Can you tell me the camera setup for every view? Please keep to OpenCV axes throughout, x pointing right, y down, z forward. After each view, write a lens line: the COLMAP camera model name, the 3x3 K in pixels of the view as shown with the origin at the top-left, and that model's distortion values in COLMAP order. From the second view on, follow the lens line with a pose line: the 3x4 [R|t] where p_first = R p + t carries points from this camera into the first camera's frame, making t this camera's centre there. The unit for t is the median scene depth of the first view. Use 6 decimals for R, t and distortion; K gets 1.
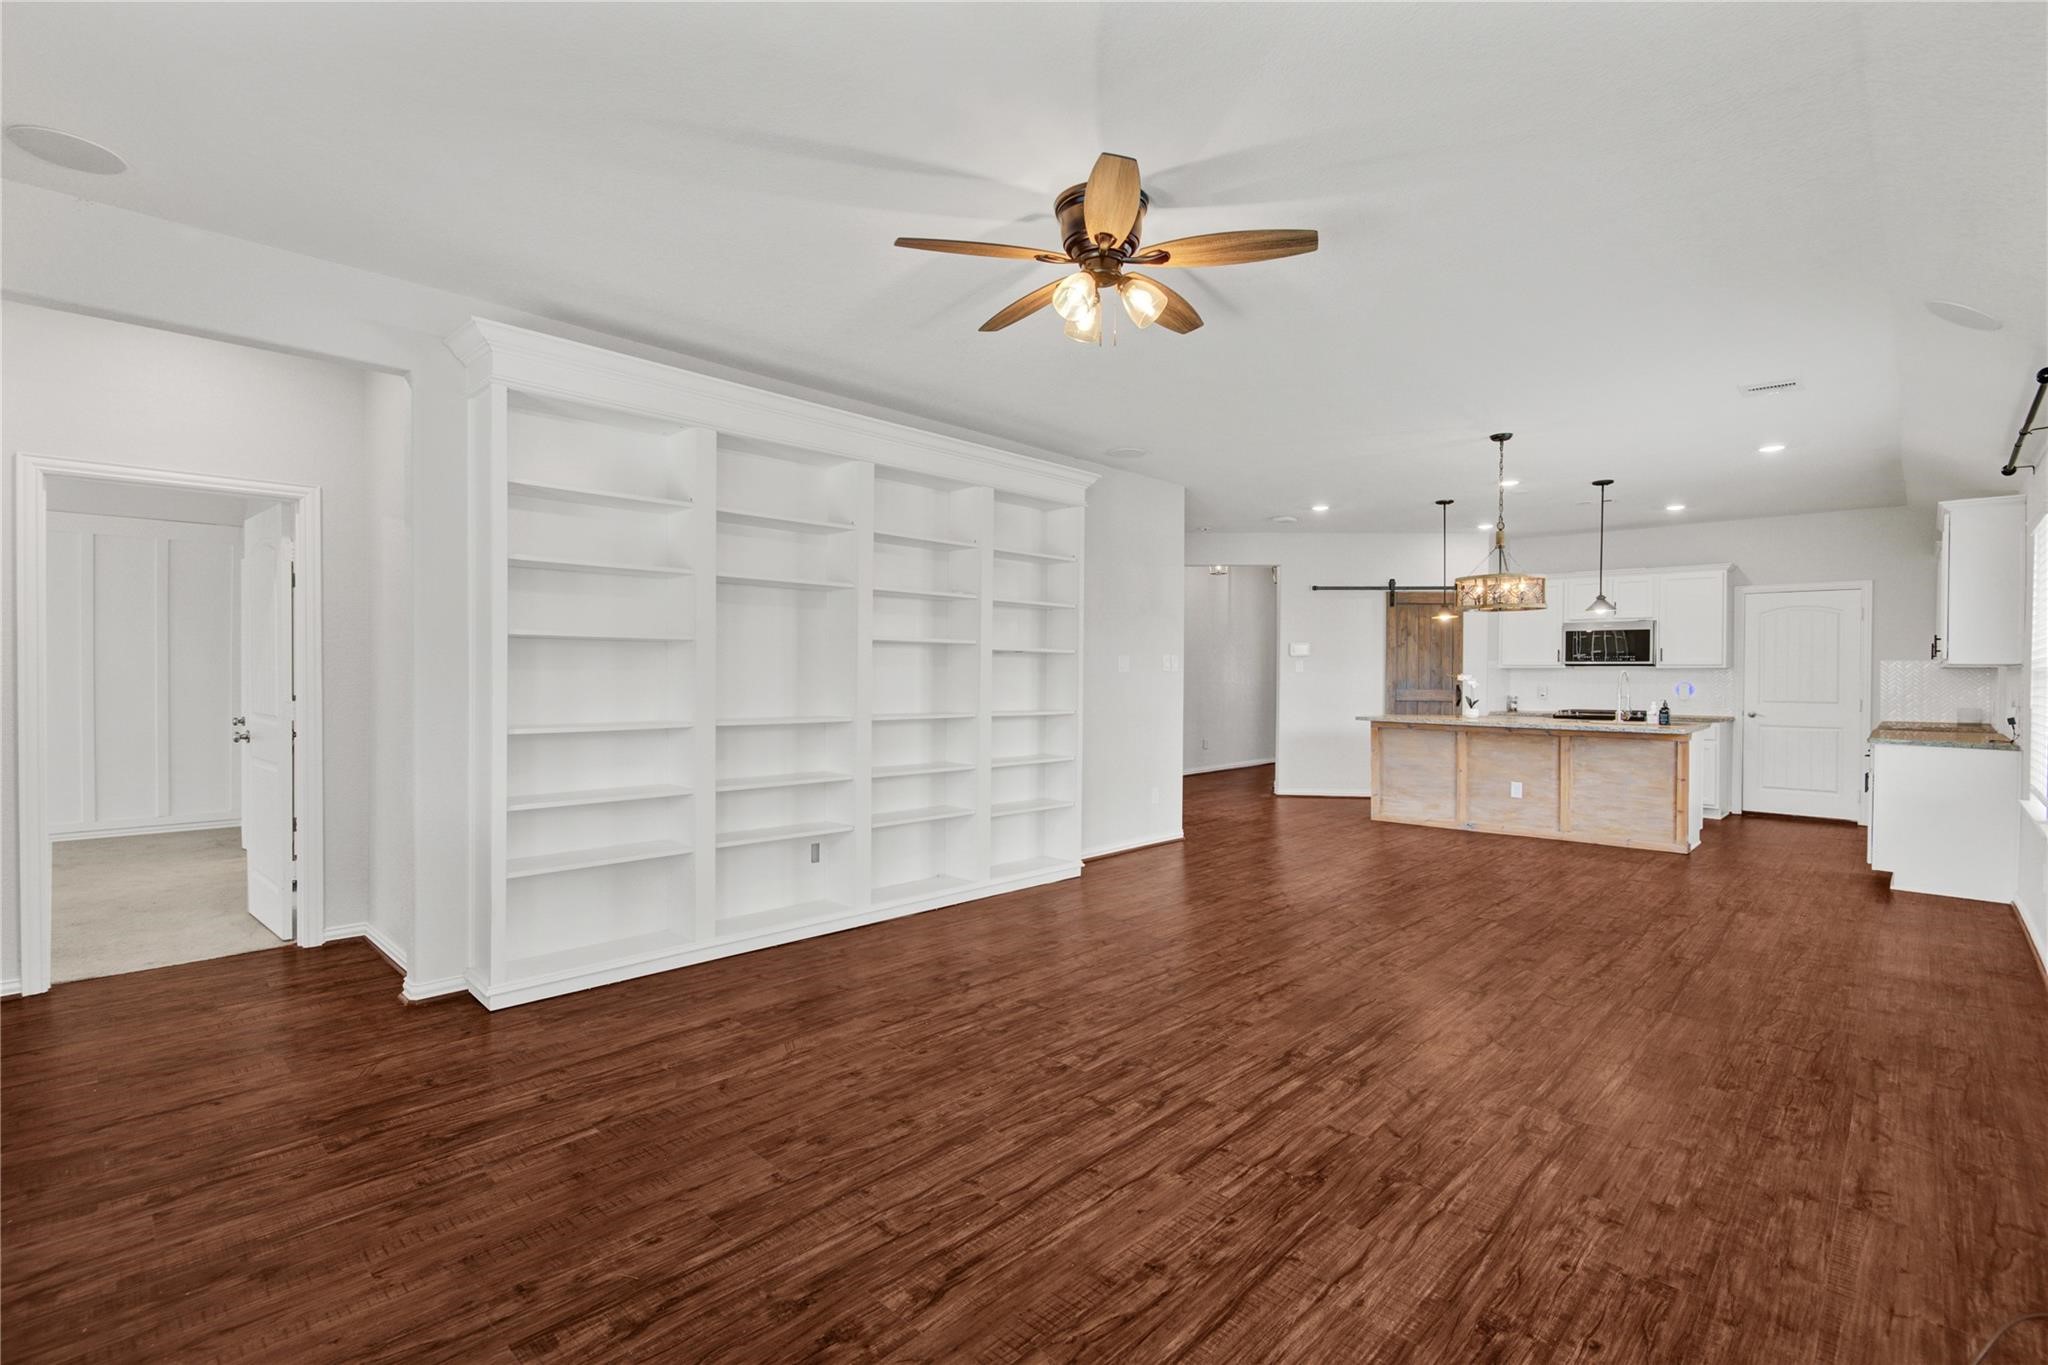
lens RADIAL K [[930.8, 0, 1014.7], [0, 930.8, 686.8], [0, 0, 1]] dist [0.002756, -0.005122]
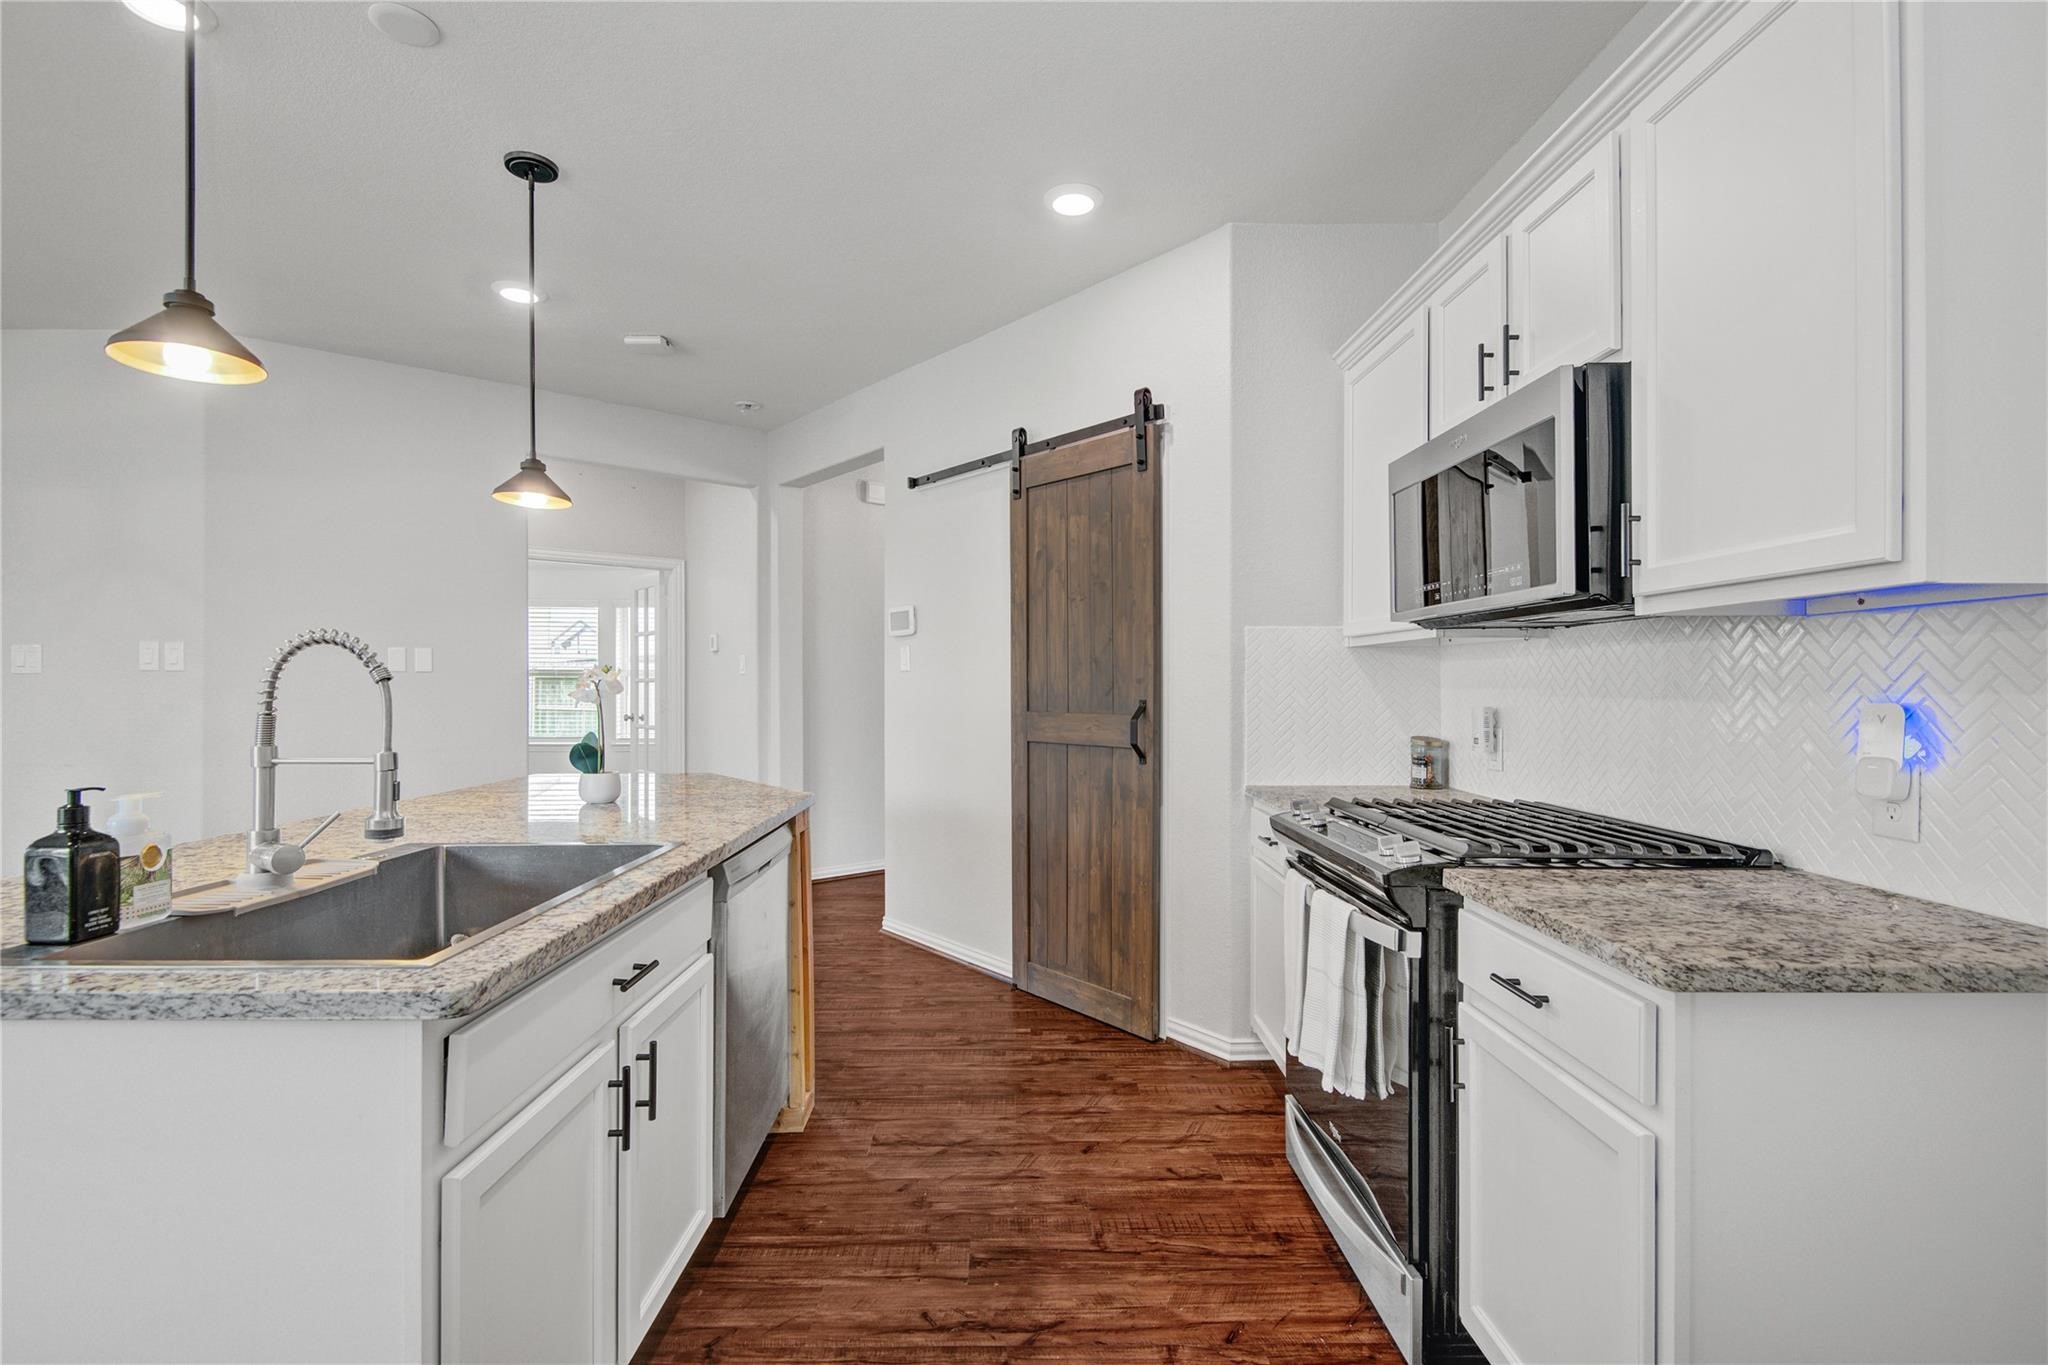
lens RADIAL K [[930.8, 0, 1028.2], [0, 930.8, 686.7], [0, 0, 1]] dist [0.002756, -0.005122]
pose [[0.711315, -0.005488, -0.702852, 1.415169], [-0.006585, 0.999874, -0.014472, -0.004124], [0.702843, 0.014922, 0.711189, 1.504096]]
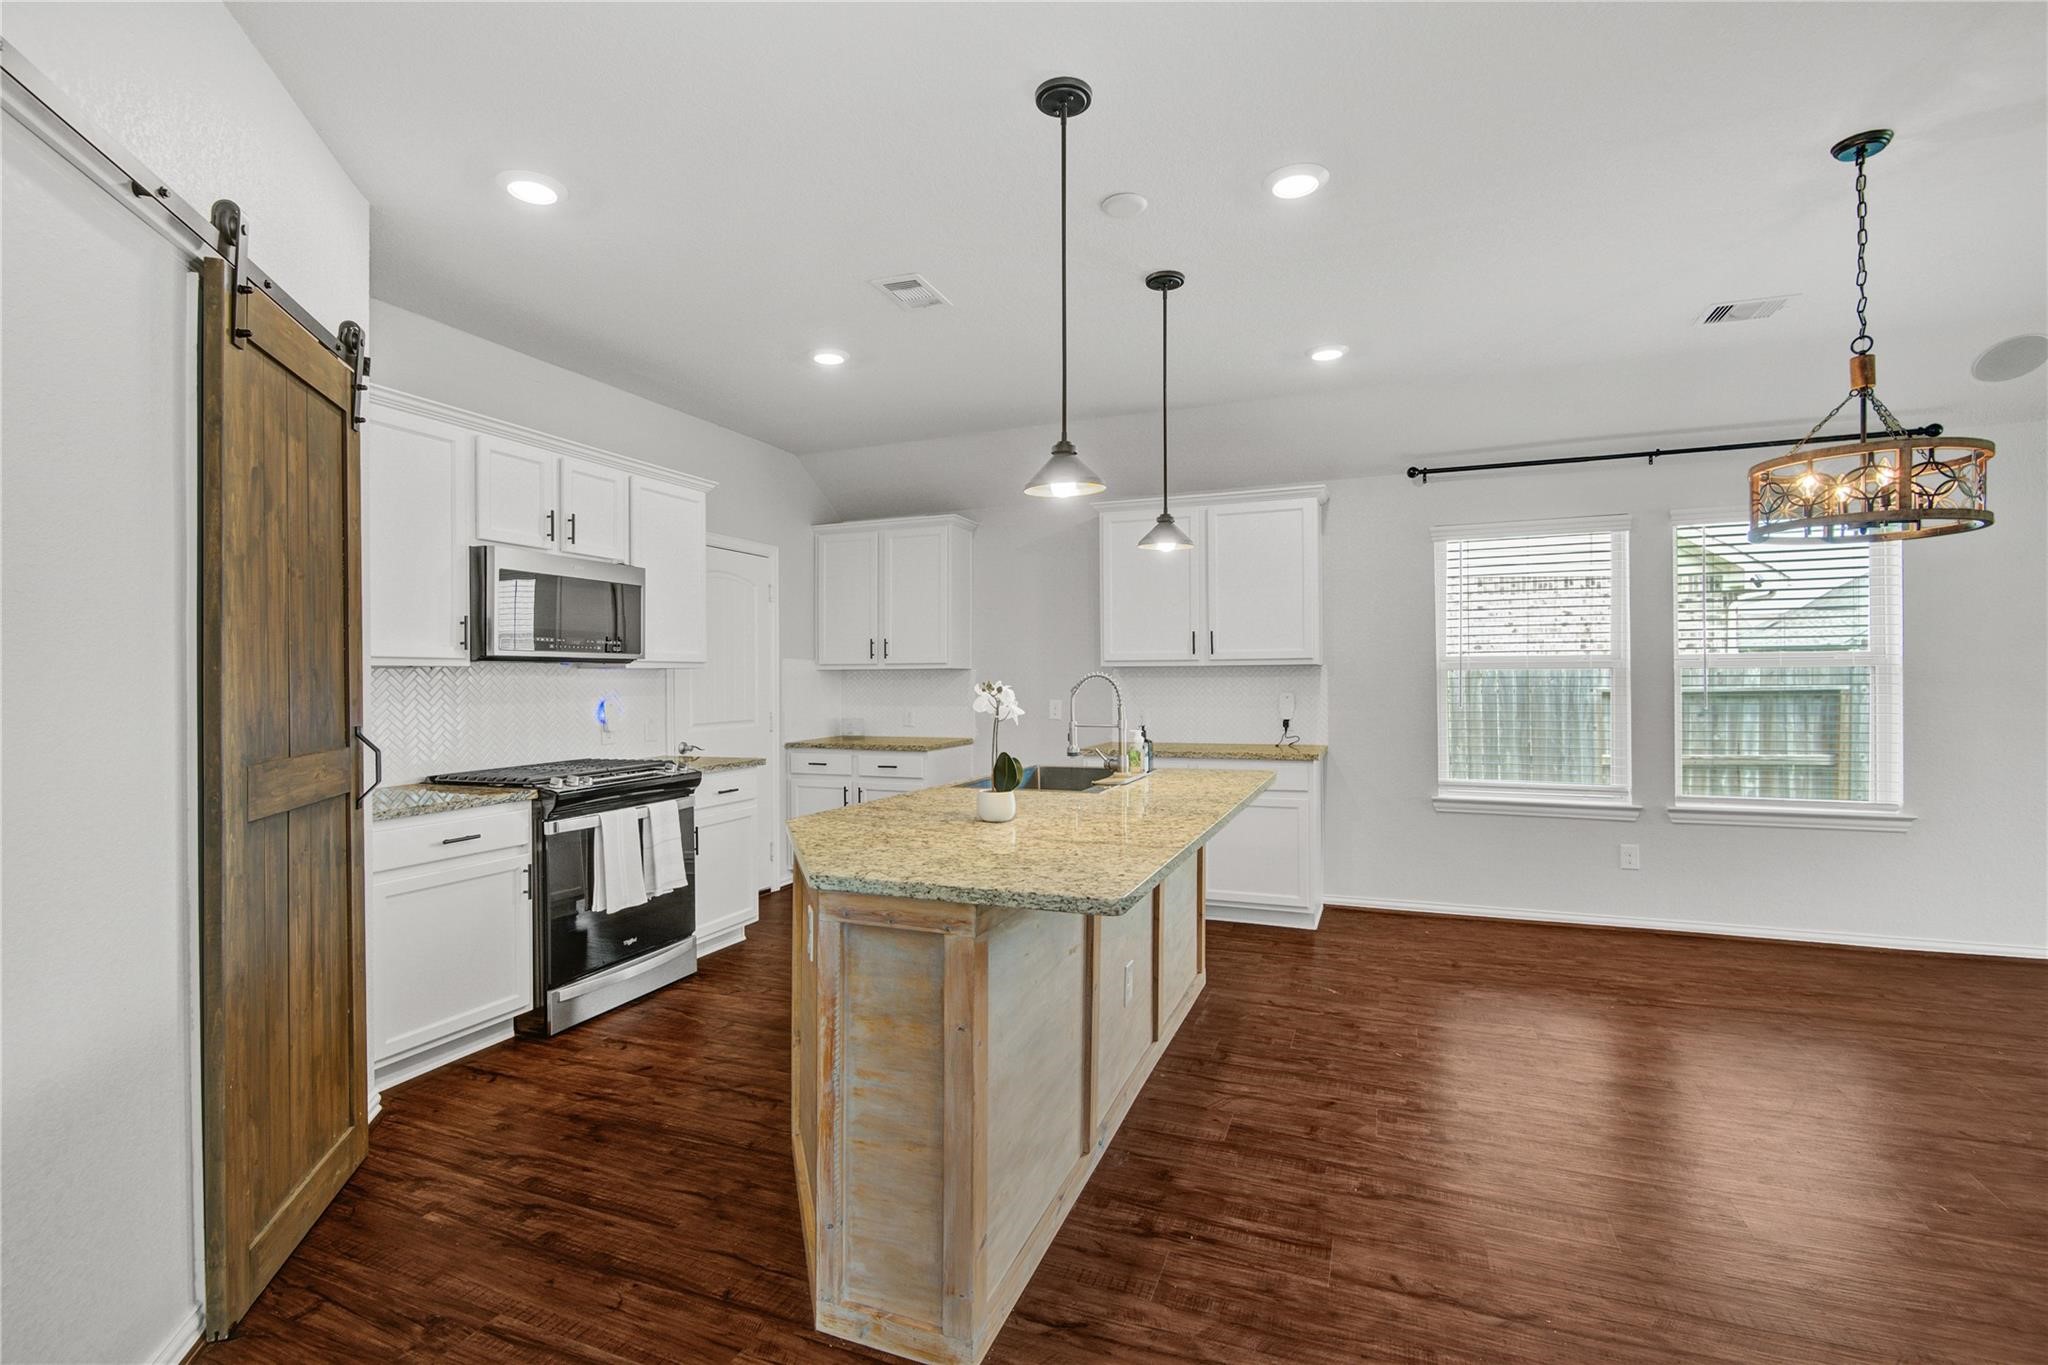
lens RADIAL K [[930.8, 0, 1019.7], [0, 930.8, 688.6], [0, 0, 1]] dist [0.002756, -0.005122]
pose [[-0.381118, -0.017632, 0.924358, 0.330007], [0.018289, 0.999479, 0.026605, -0.034390], [-0.924345, 0.027046, -0.380597, 1.914854]]
